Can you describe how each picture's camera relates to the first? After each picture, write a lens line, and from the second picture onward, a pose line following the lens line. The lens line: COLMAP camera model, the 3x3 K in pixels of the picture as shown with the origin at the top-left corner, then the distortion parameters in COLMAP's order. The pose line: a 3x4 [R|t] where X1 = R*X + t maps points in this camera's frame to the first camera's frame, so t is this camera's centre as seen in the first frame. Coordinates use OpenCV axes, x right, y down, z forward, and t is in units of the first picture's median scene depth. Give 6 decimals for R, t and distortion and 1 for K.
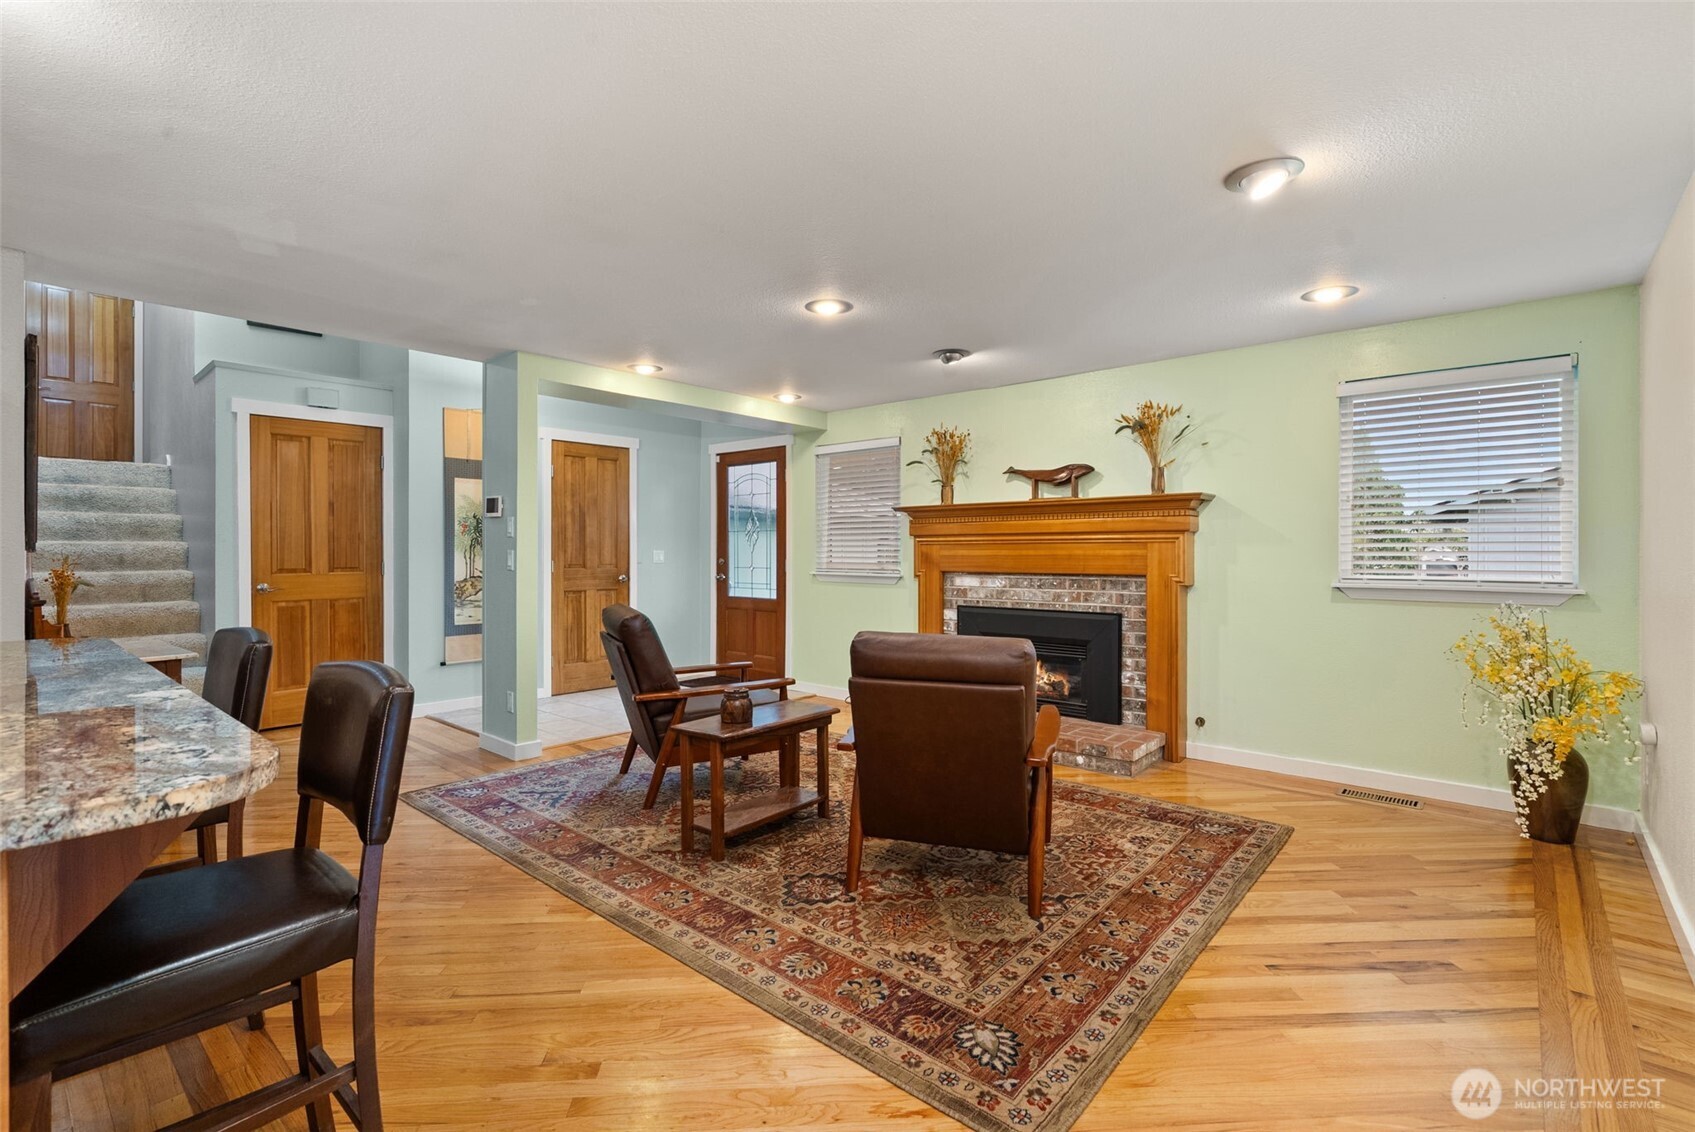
lens RADIAL K [[770.9, 0, 846.0], [0, 770.9, 552.9], [0, 0, 1]] dist [-0.002814, 0.000363]
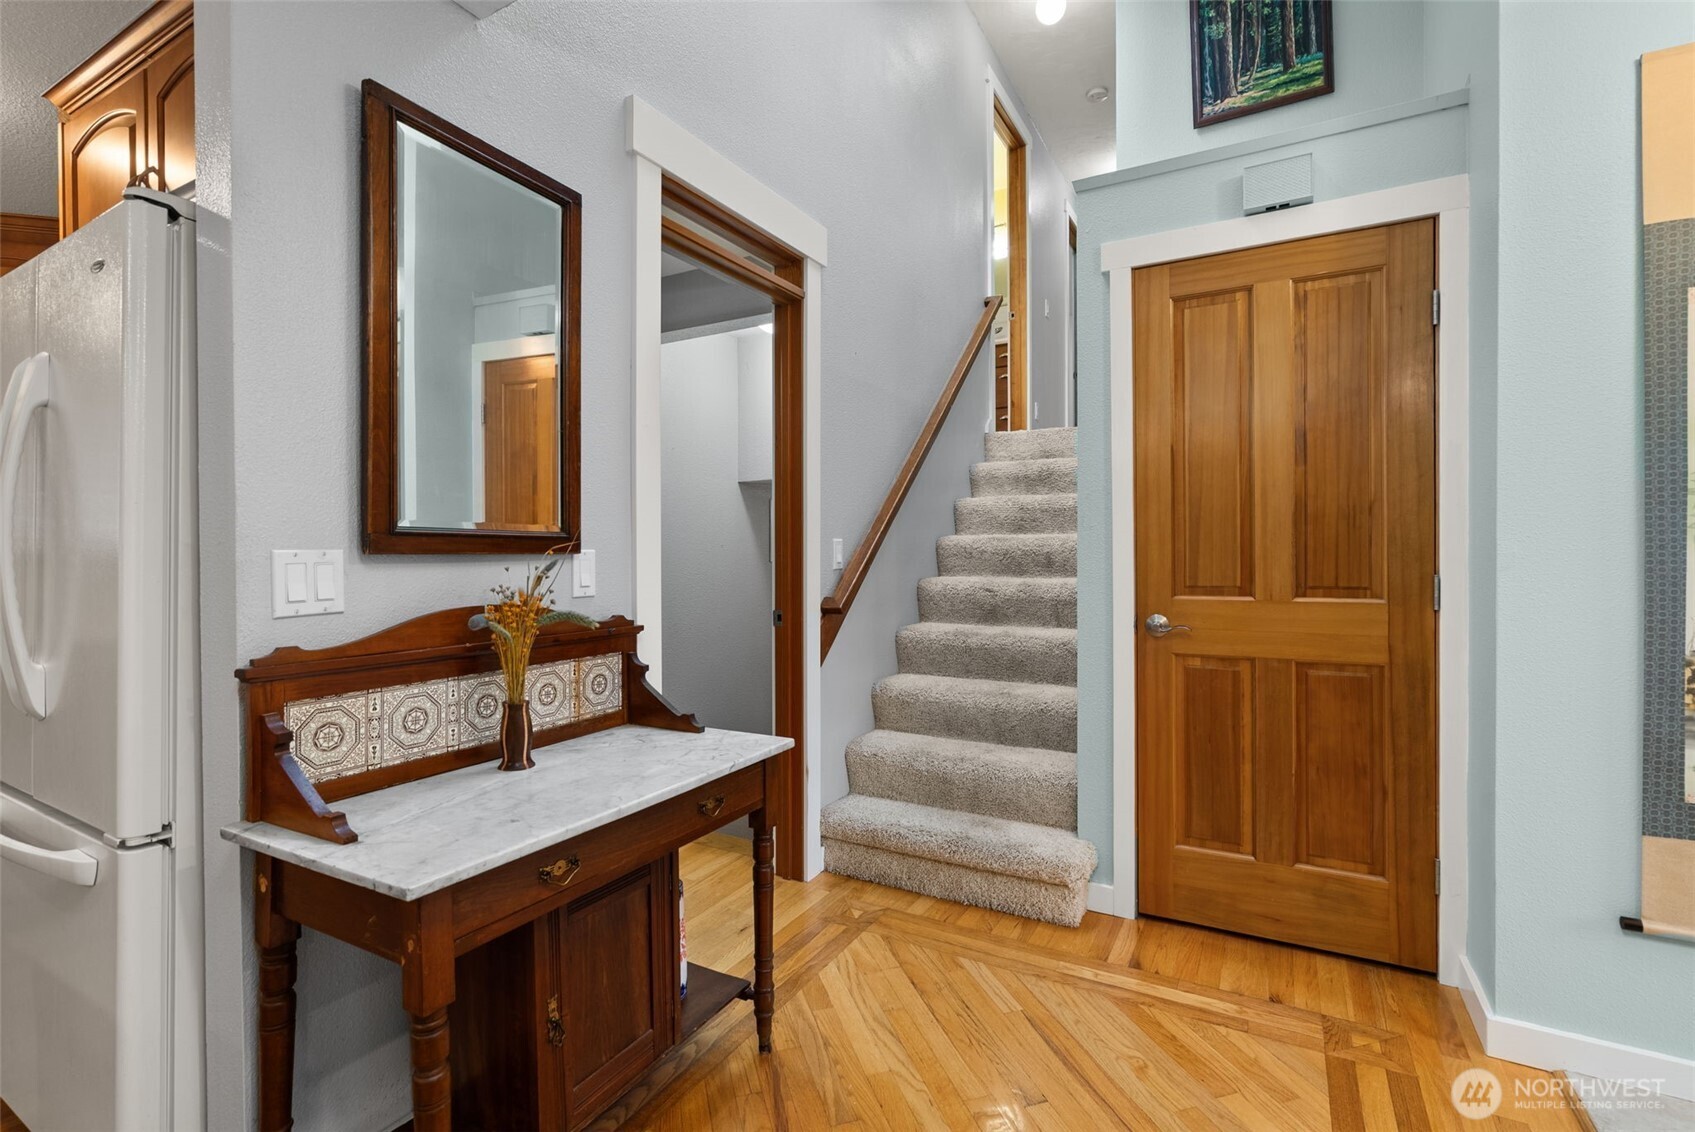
lens RADIAL K [[770.9, 0, 846.0], [0, 770.9, 552.9], [0, 0, 1]] dist [-0.002814, 0.000363]
pose [[0.203585, 0.005139, -0.979044, -0.326413], [0.001866, 0.999982, 0.005637, -0.001742], [0.979056, -0.002974, 0.203572, 0.712123]]
